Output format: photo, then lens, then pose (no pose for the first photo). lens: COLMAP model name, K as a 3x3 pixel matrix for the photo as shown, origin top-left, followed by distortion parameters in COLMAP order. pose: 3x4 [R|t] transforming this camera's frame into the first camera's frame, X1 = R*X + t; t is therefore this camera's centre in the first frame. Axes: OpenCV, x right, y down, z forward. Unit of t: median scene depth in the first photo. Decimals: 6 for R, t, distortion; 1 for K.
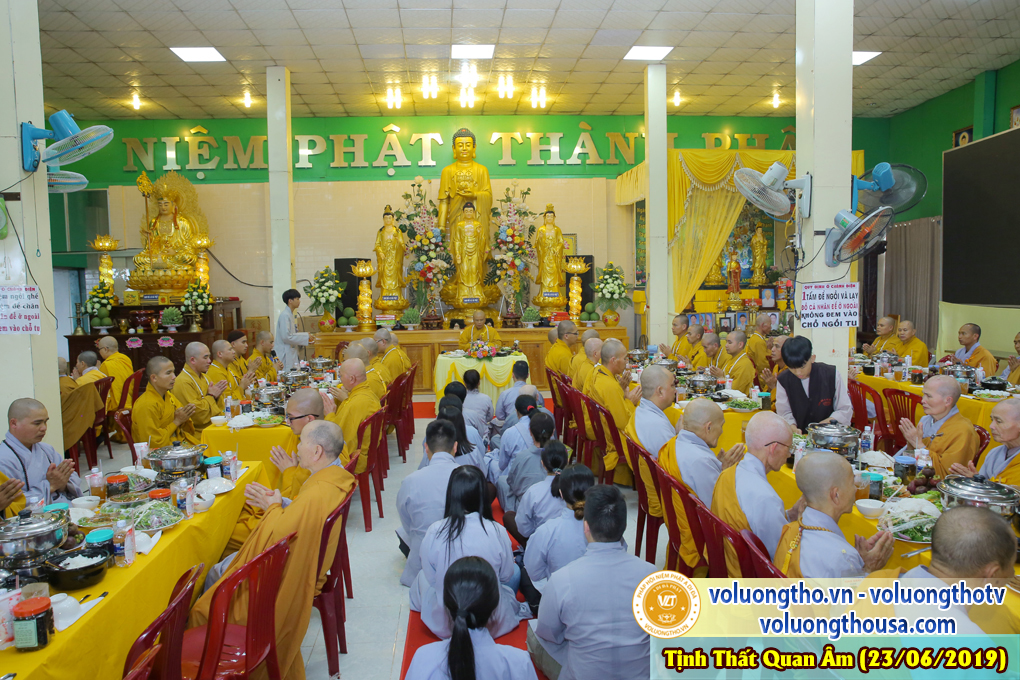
lens RADIAL K [[747.9, 0, 531.8], [0, 747.9, 338.3], [0, 0, 1]] dist [-0.128167, 0.112127]
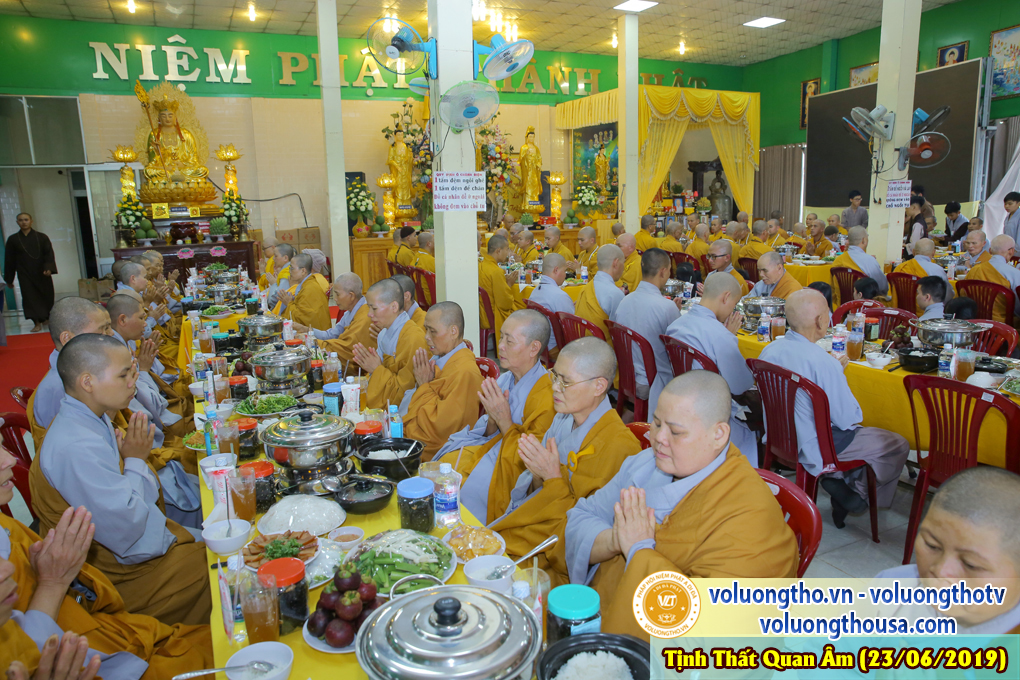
lens RADIAL K [[747.9, 0, 531.8], [0, 747.9, 338.3], [0, 0, 1]] dist [-0.128167, 0.112127]
pose [[0.927027, -0.074394, 0.367542, -0.427942], [0.039193, 0.993978, 0.102335, 0.034186], [-0.372941, -0.080462, 0.924360, -0.116157]]
